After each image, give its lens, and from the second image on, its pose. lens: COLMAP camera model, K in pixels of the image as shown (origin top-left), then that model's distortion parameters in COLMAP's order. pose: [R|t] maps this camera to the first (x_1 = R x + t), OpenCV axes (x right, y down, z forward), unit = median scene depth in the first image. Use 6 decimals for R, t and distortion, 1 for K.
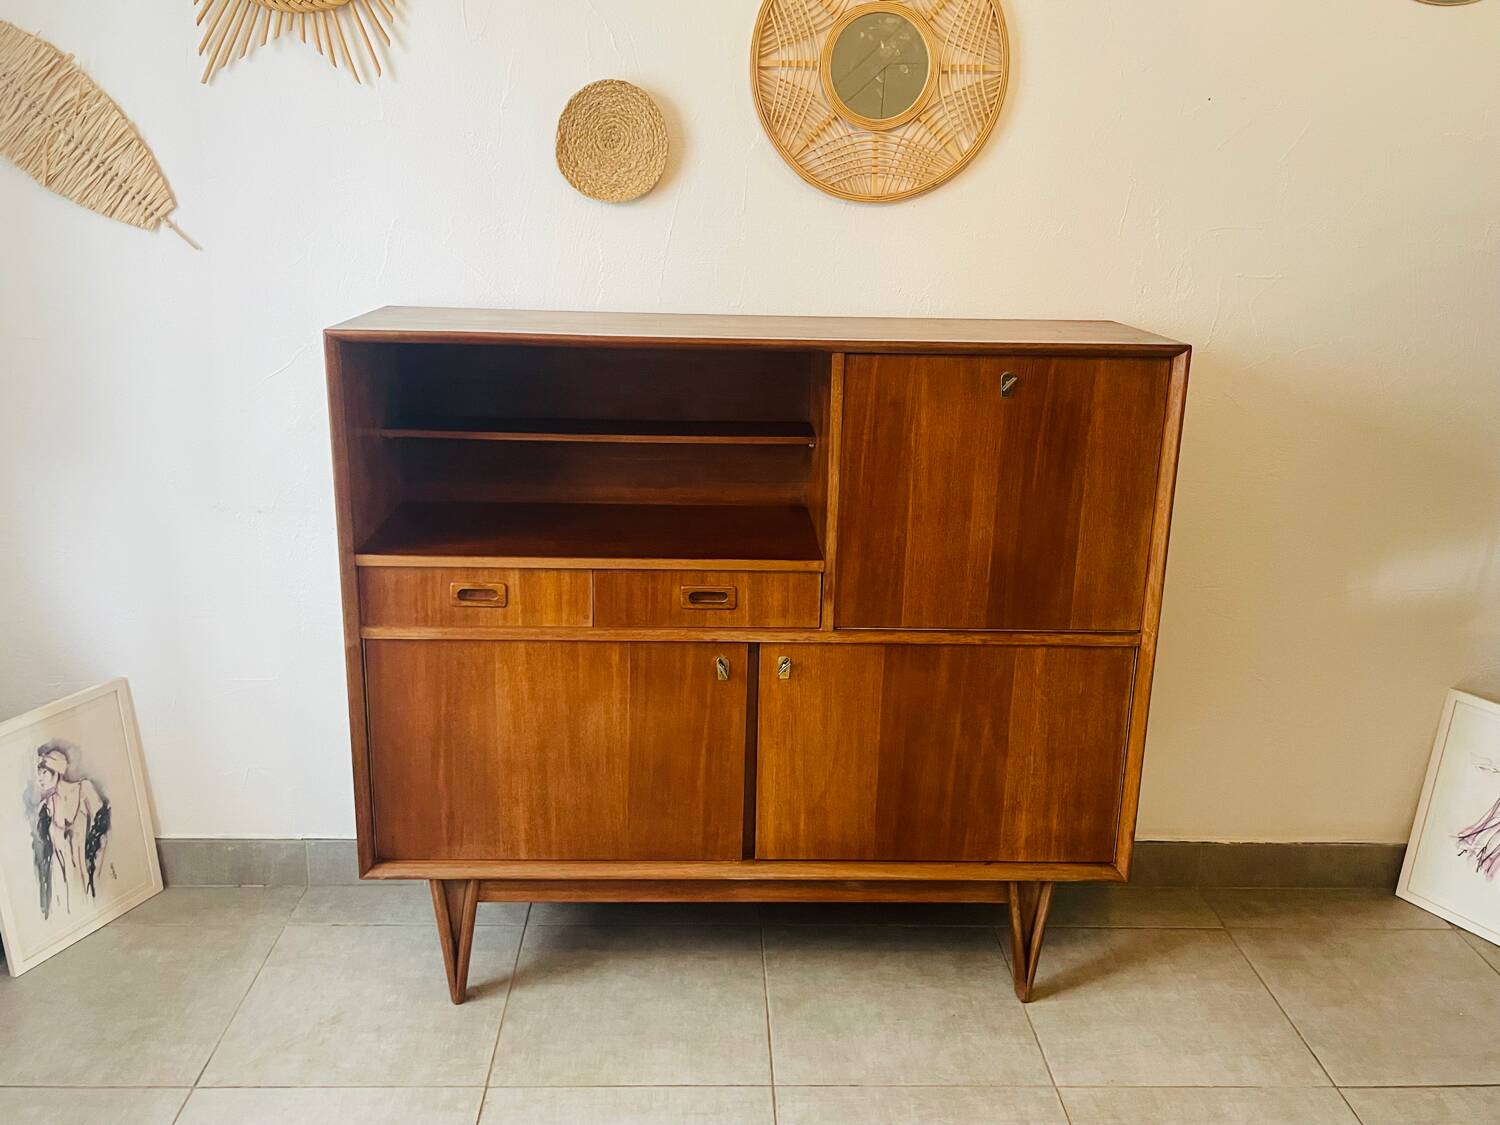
lens RADIAL K [[1277.3, 0, 744.1], [0, 1277.3, 556.5], [0, 0, 1]] dist [0.083046, -0.122245]
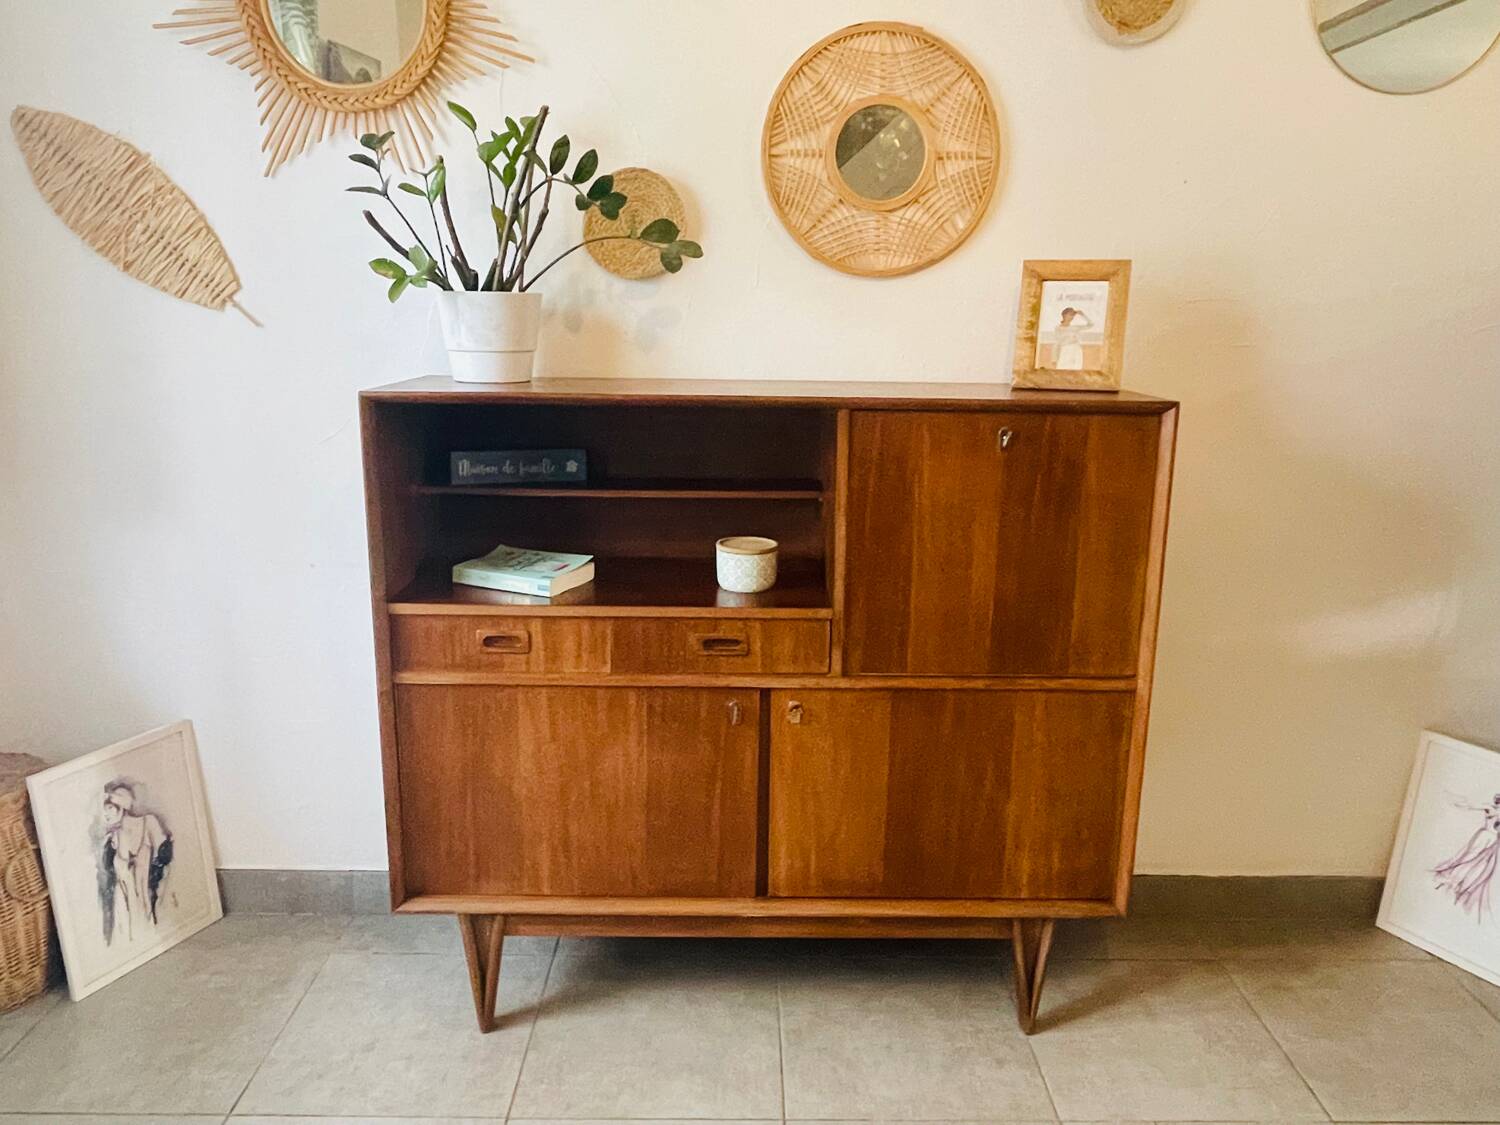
lens RADIAL K [[1094.7, 0, 749.2], [0, 1094.7, 553.7], [0, 0, 1]] dist [-0.003424, -0.004577]
pose [[0.999747, -0.003124, -0.022273, 0.014202], [0.001886, 0.998463, -0.055399, 0.007470], [0.022412, 0.055343, 0.998216, 0.098775]]
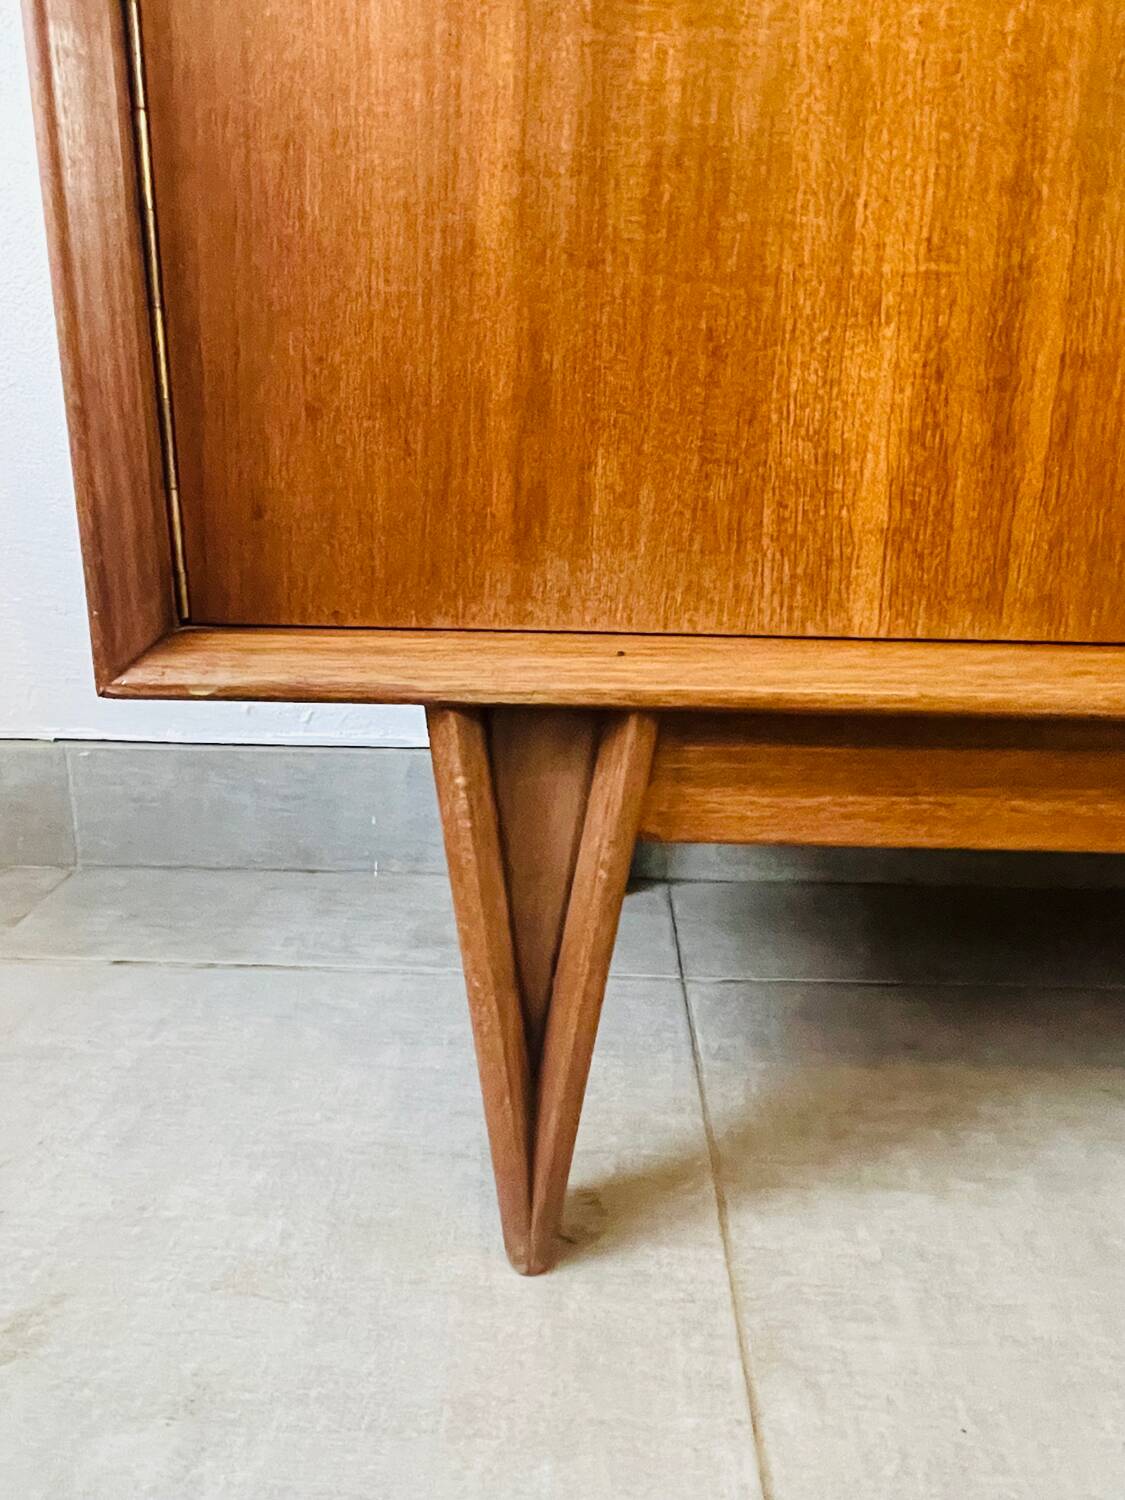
lens RADIAL K [[1094.7, 0, 564.0], [0, 1094.7, 721.6], [0, 0, 1]] dist [-0.003424, -0.004577]
pose [[0.998452, 0.007819, -0.055060, -0.213501], [-0.007377, 0.999939, 0.008227, 0.251656], [0.055121, -0.007808, 0.998449, 0.827837]]
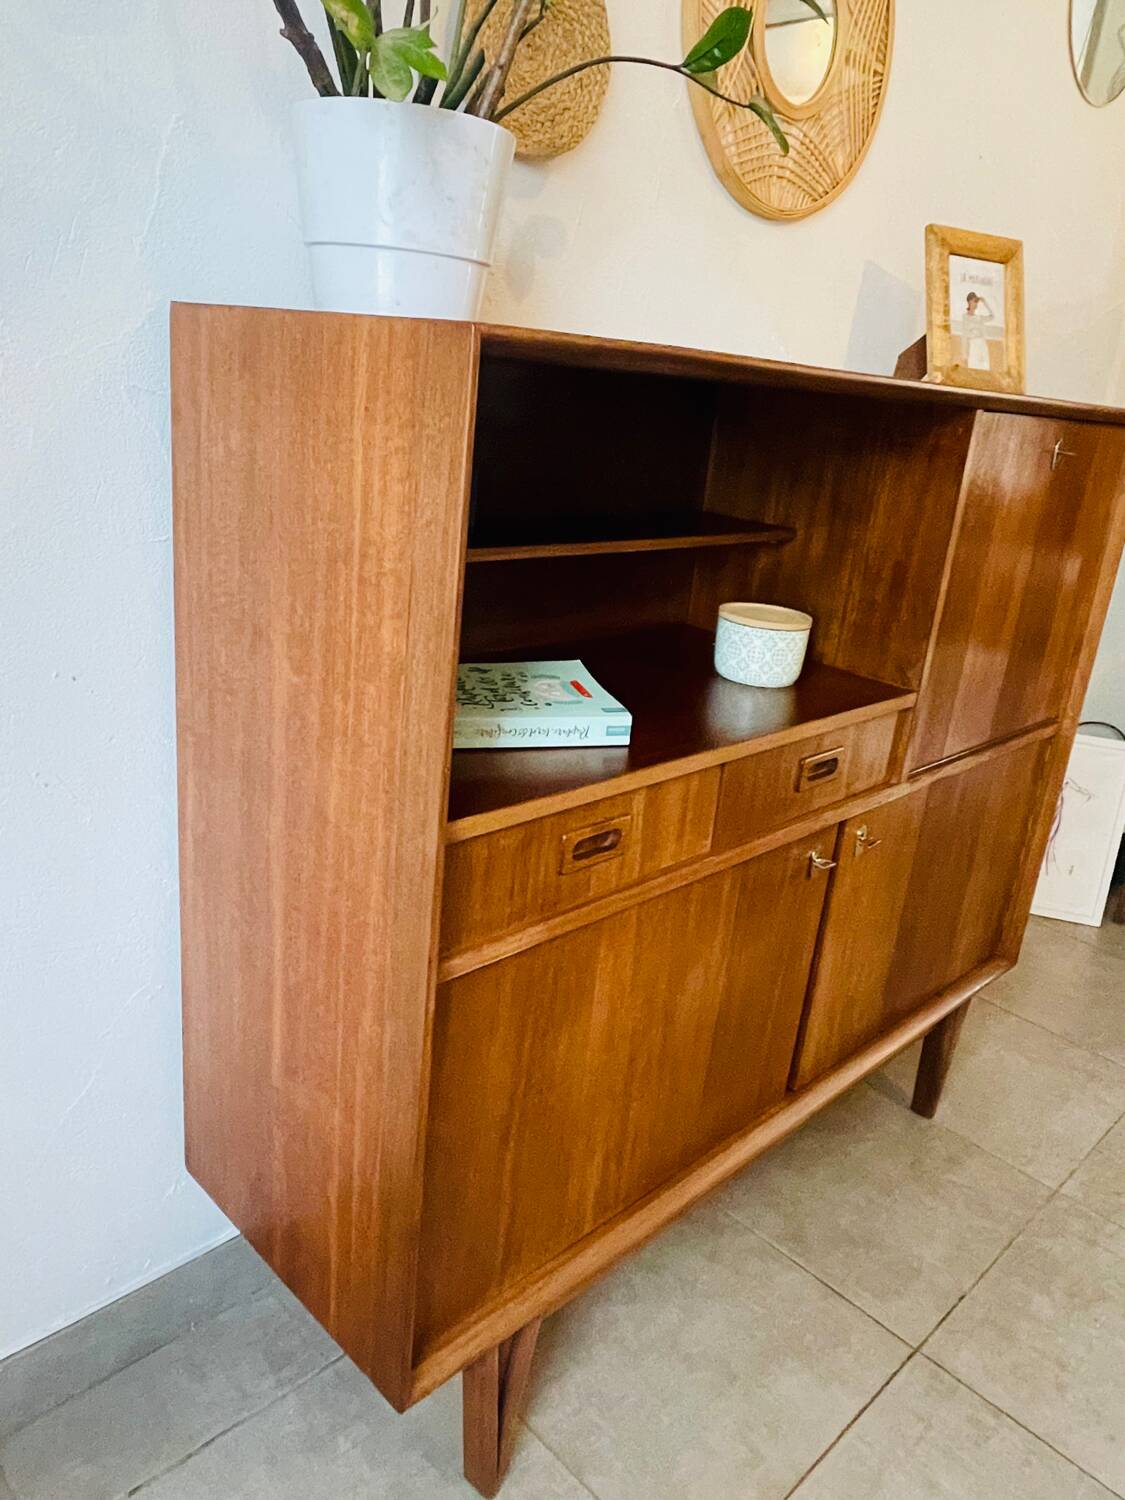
lens RADIAL K [[1094.7, 0, 563.9], [0, 1094.7, 736.3], [0, 0, 1]] dist [-0.003424, -0.004577]
pose [[0.727630, -0.172821, 0.663842, -0.498090], [0.110458, 0.984634, 0.135262, -0.077728], [-0.677018, -0.025094, 0.735539, 0.628965]]
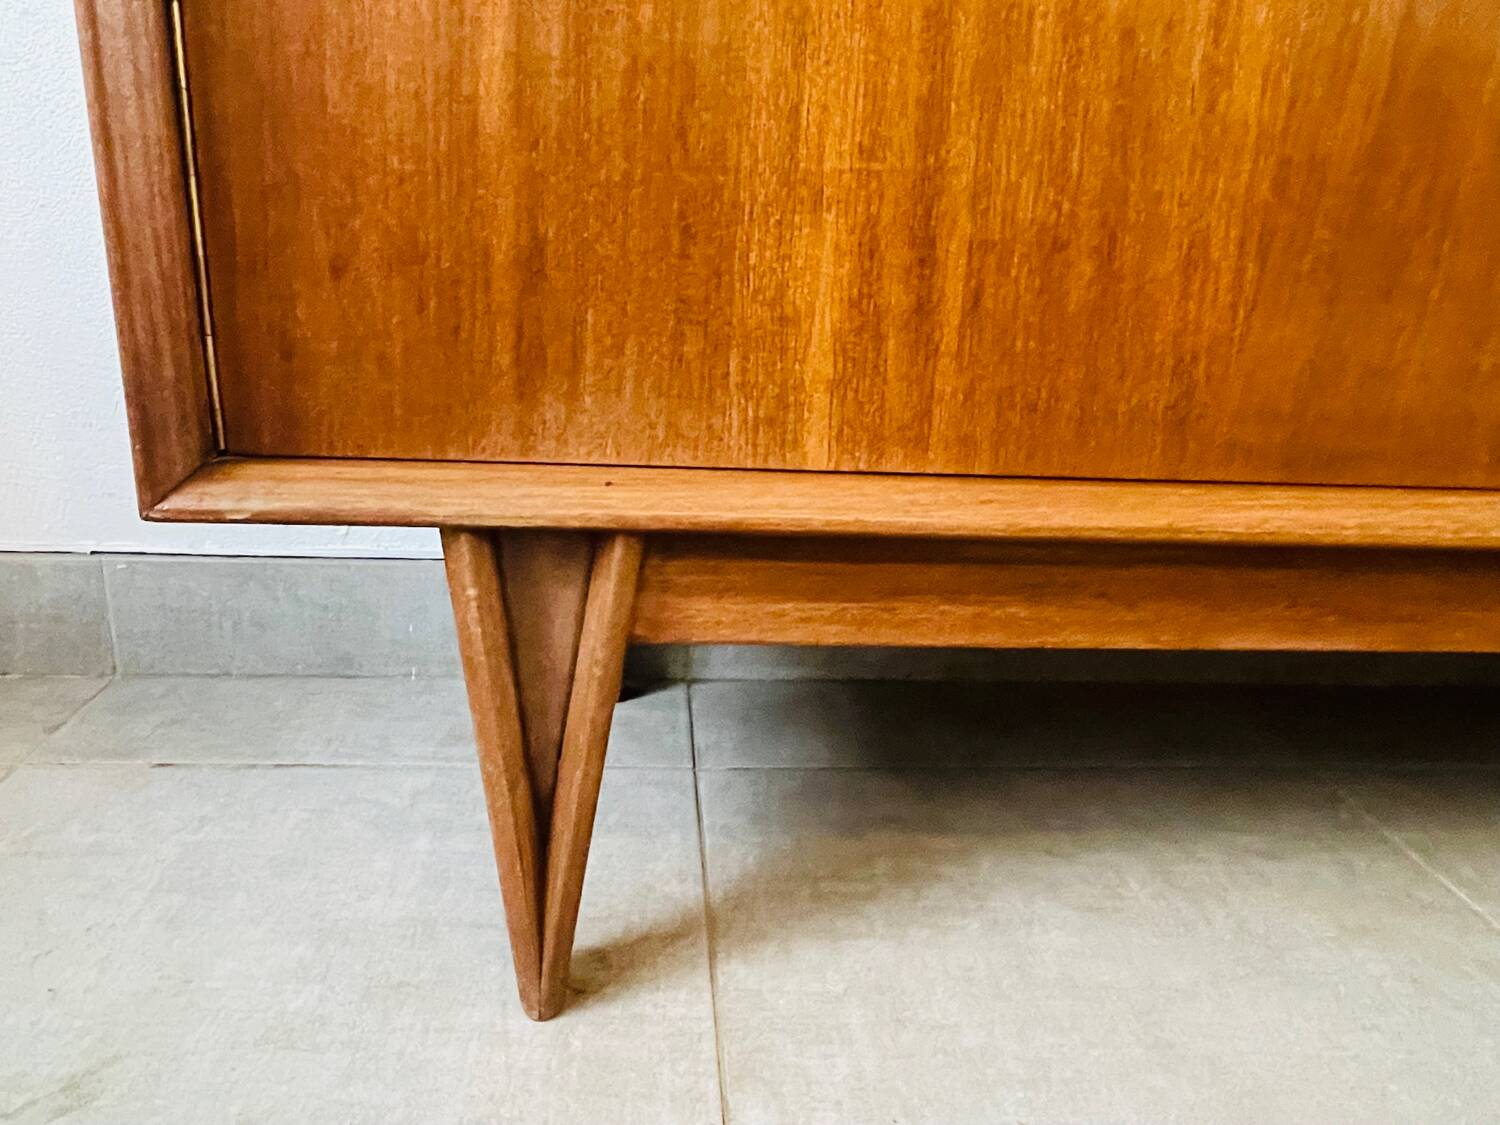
lens RADIAL K [[1094.7, 0, 738.6], [0, 1094.7, 556.1], [0, 0, 1]] dist [-0.003424, -0.004577]
pose [[0.998615, 0.005631, 0.052304, -0.200444], [-0.007423, 0.999390, 0.034128, 0.248510], [-0.052080, -0.034469, 0.998048, 0.796116]]
